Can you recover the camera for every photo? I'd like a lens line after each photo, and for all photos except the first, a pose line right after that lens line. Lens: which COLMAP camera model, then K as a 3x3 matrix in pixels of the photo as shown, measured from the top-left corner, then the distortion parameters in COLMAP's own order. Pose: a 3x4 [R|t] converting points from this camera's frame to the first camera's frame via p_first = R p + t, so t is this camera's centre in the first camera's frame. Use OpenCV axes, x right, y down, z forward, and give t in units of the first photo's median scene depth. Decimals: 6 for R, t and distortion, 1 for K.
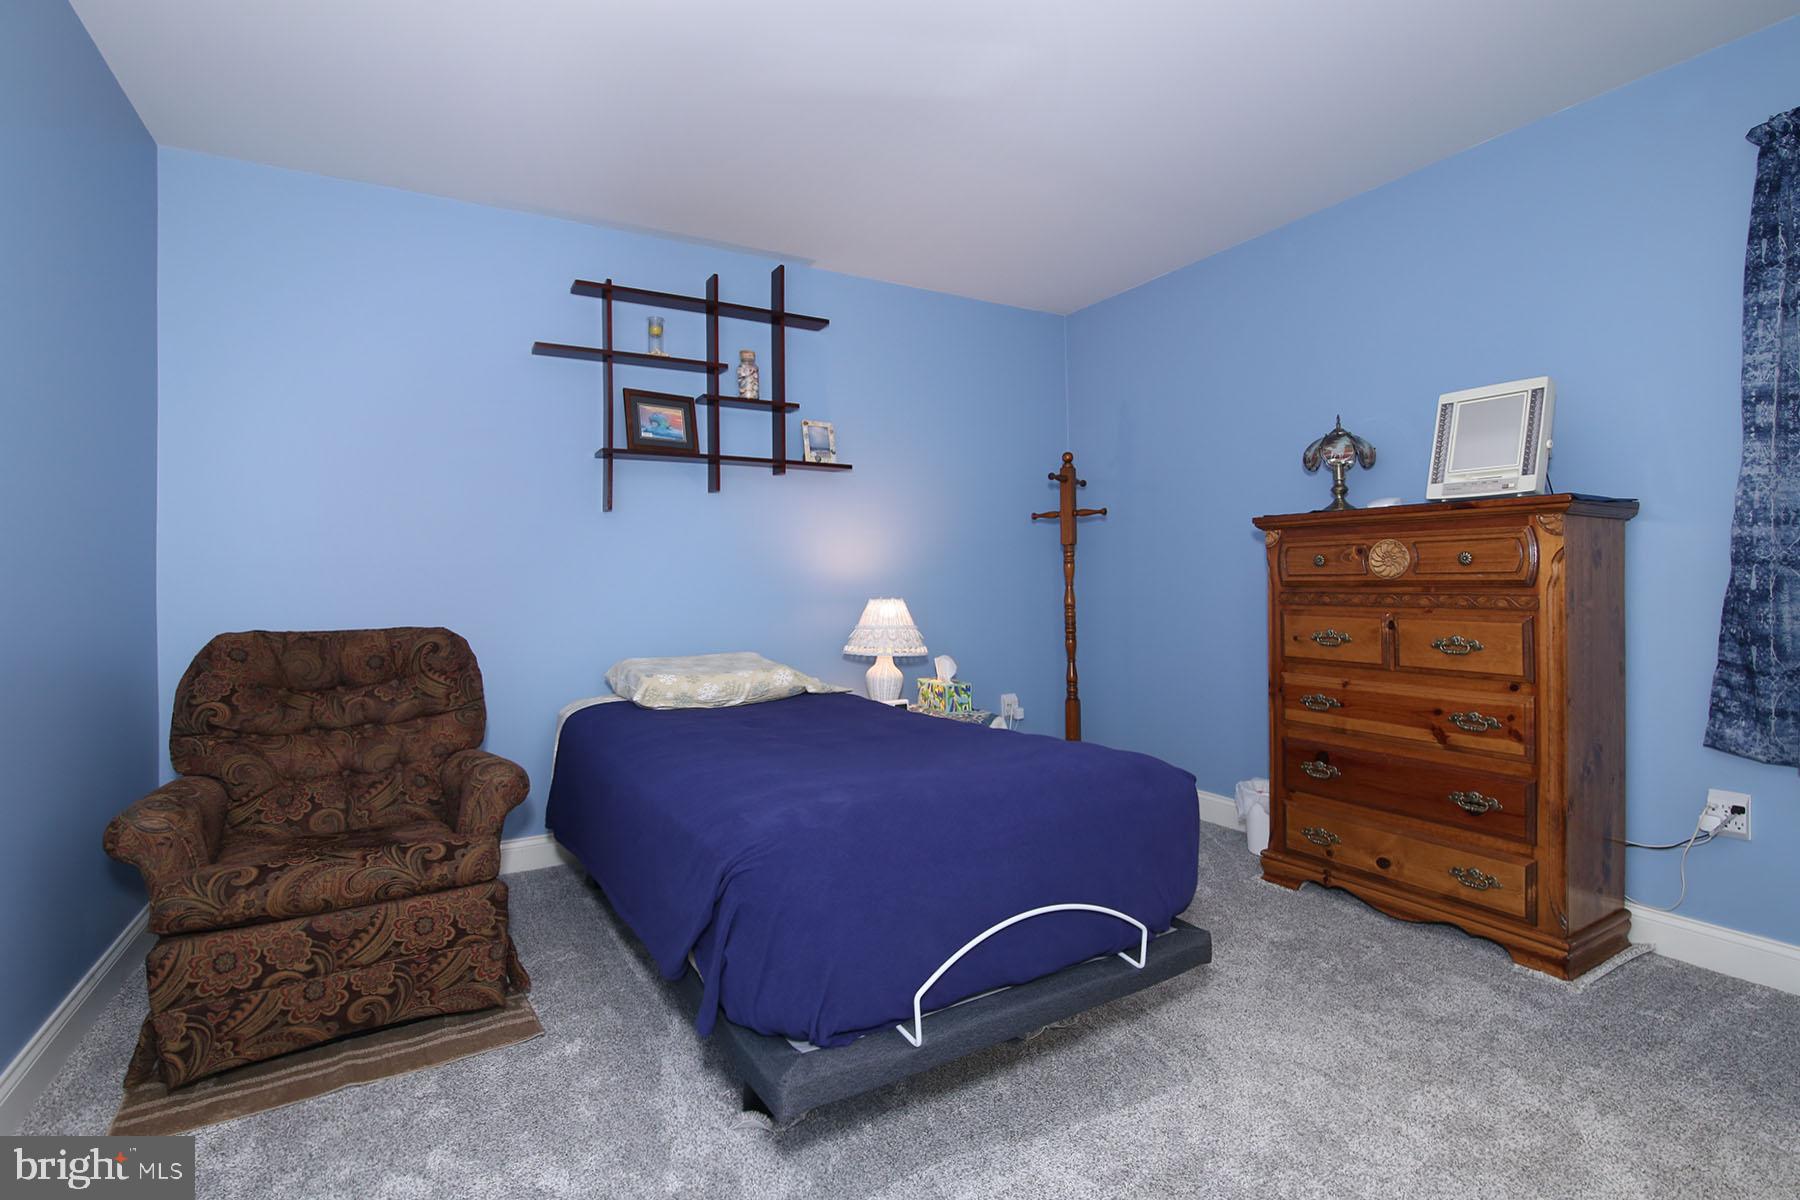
lens RADIAL K [[825.1, 0, 897.9], [0, 825.1, 590.0], [0, 0, 1]] dist [-0.022279, -0.002524]
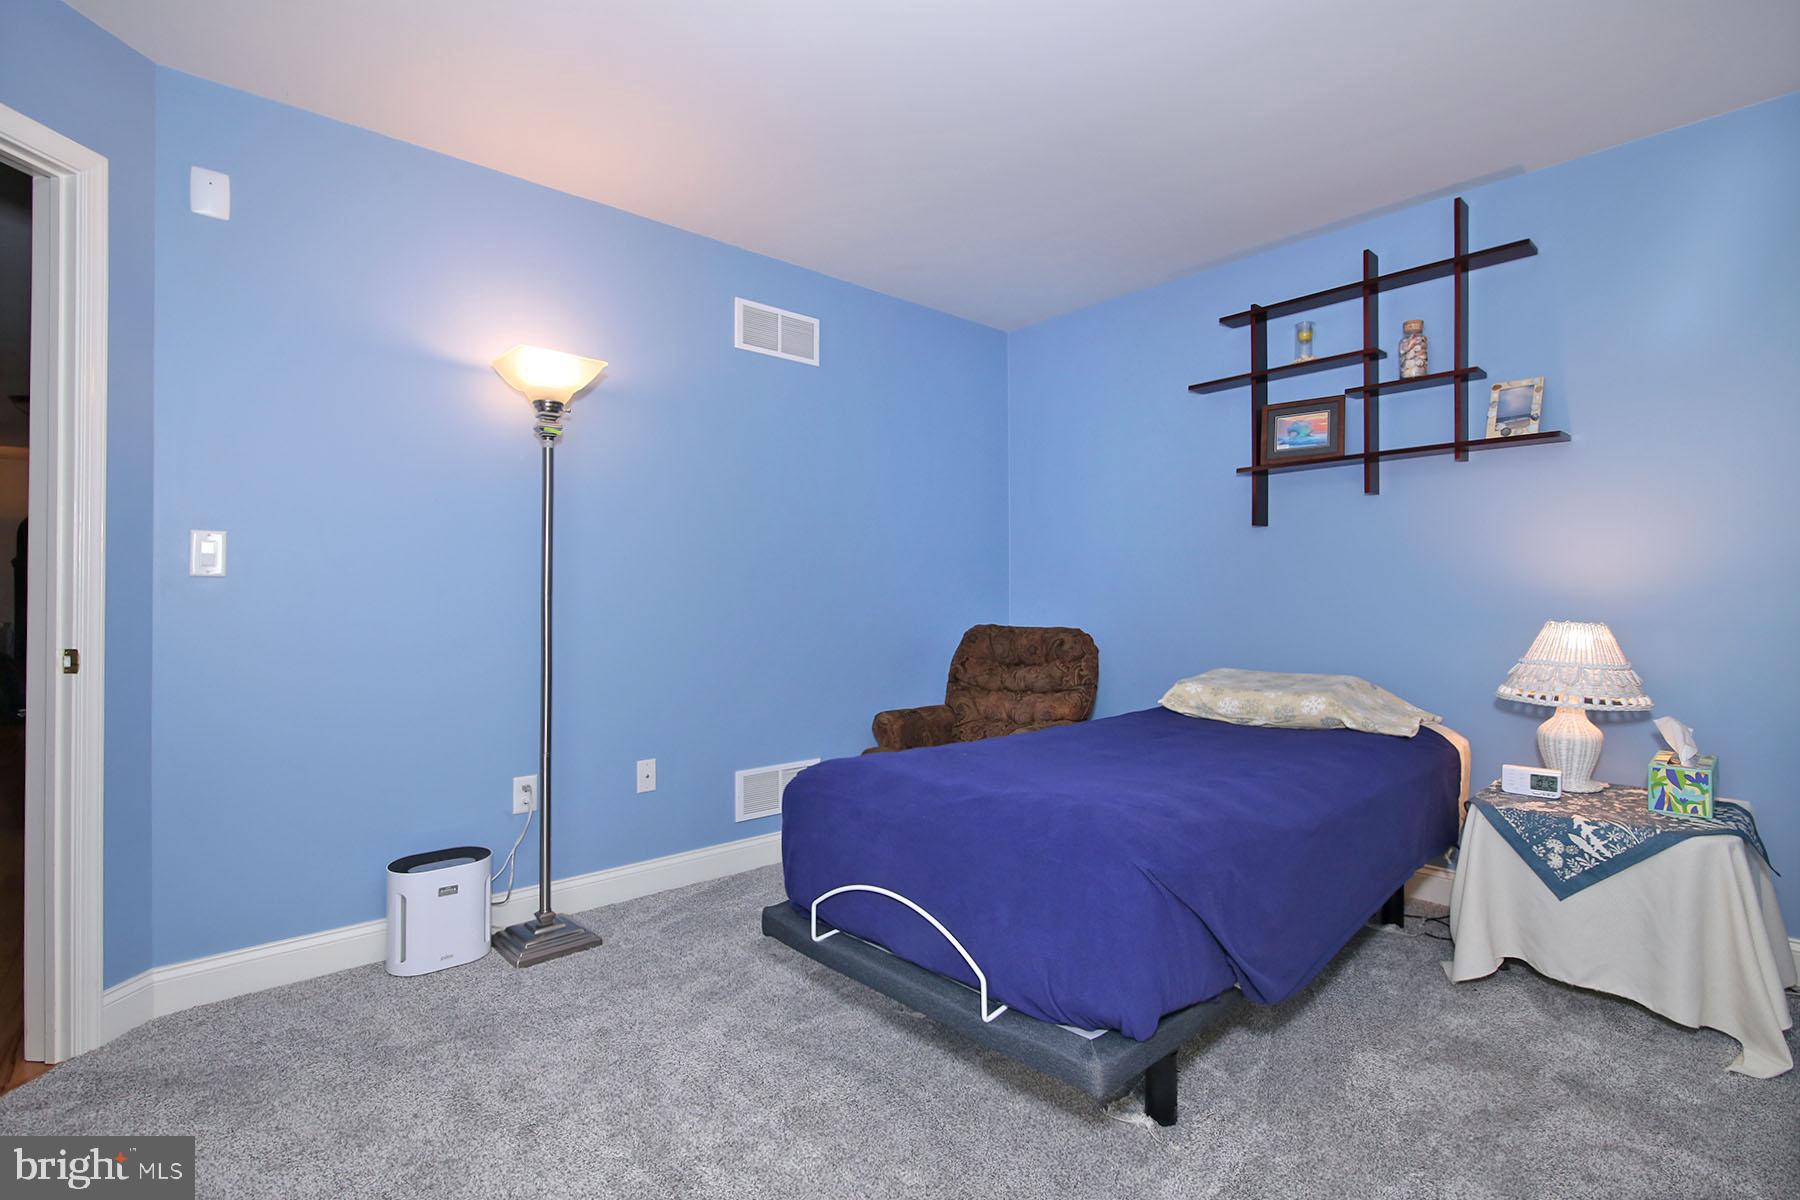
lens RADIAL K [[825.1, 0, 896.6], [0, 825.1, 591.8], [0, 0, 1]] dist [-0.022279, -0.002524]
pose [[0.212232, 0.004677, -0.977208, 0.532001], [-0.006174, 0.999975, 0.003445, -0.013624], [0.977200, 0.005302, 0.212255, 0.315529]]
